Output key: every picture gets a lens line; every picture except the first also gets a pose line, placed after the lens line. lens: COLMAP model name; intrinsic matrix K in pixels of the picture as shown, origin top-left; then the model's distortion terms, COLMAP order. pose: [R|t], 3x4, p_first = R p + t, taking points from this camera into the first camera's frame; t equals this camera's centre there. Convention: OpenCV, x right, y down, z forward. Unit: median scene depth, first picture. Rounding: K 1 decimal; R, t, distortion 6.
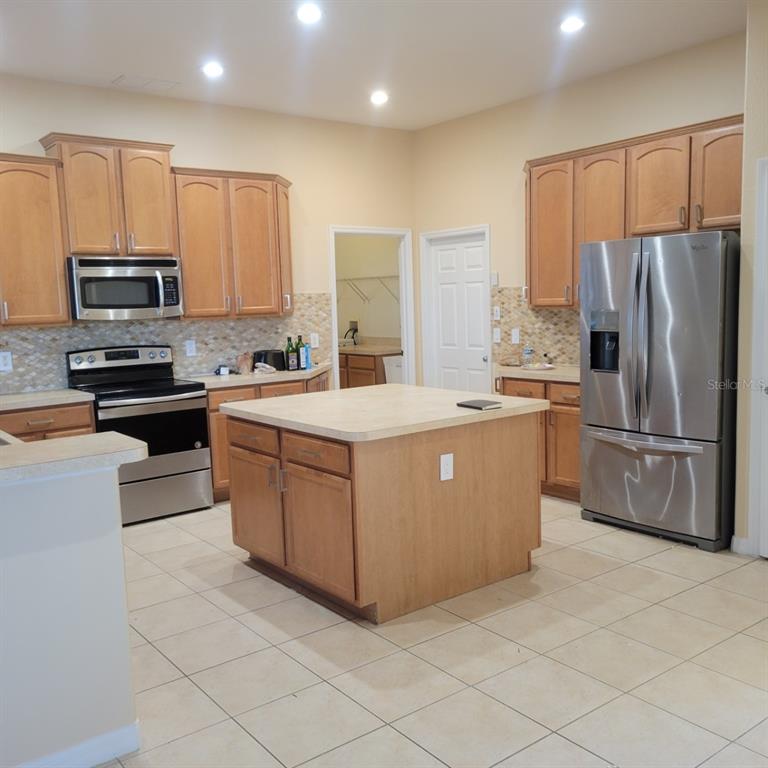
lens RADIAL K [[768.2, 0, 384.3], [0, 768.2, 380.4], [0, 0, 1]] dist [0.066503, -0.031161]
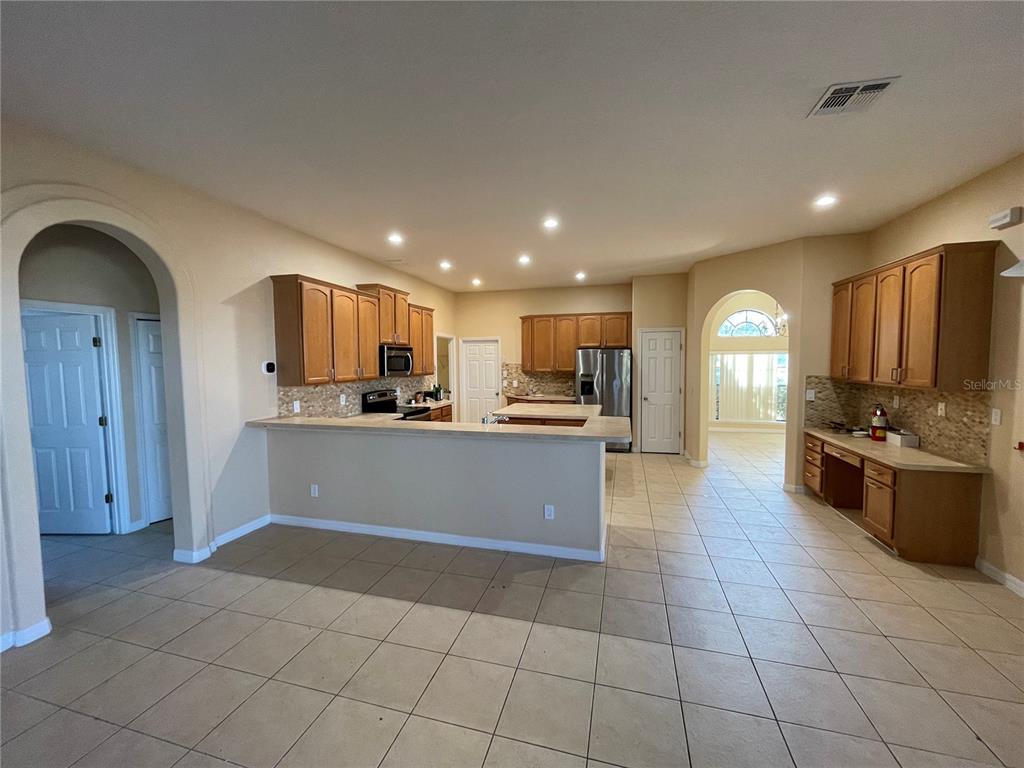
lens RADIAL K [[411.1, 0, 509.3], [0, 411.1, 387.0], [0, 0, 1]] dist [0.000127, 0.000323]
pose [[0.798850, -0.012686, 0.601397, -0.733582], [0.043885, 0.998342, -0.037234, 0.000122], [-0.599928, 0.056137, 0.798082, -0.022777]]
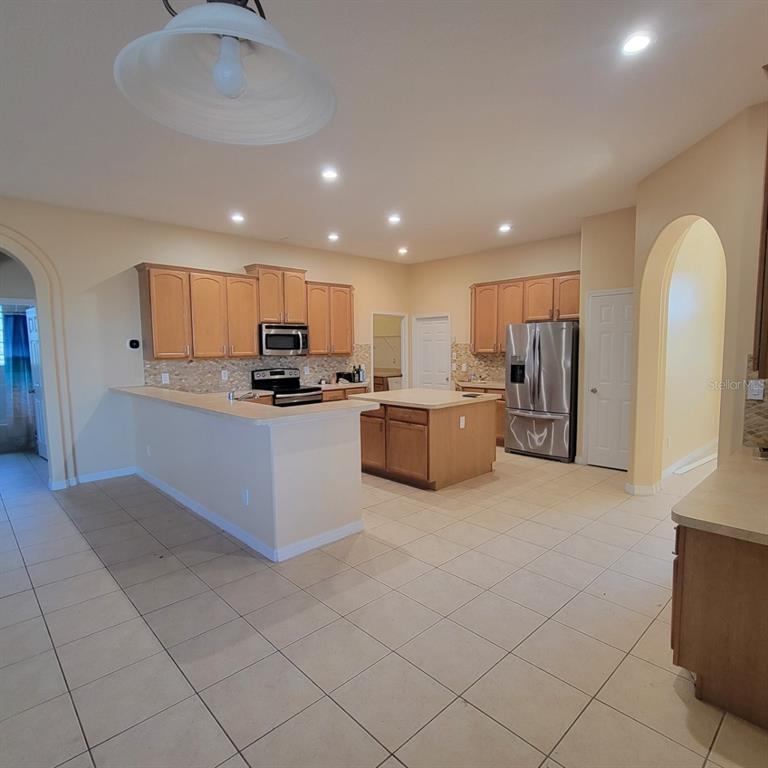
lens RADIAL K [[457.1, 0, 388.0], [0, 457.1, 383.2], [0, 0, 1]] dist [0.003862, -0.000096]
pose [[0.993650, 0.013768, 0.111673, -0.193566], [-0.010352, 0.999462, -0.031114, 0.028063], [-0.112042, 0.029761, 0.993258, -0.208983]]
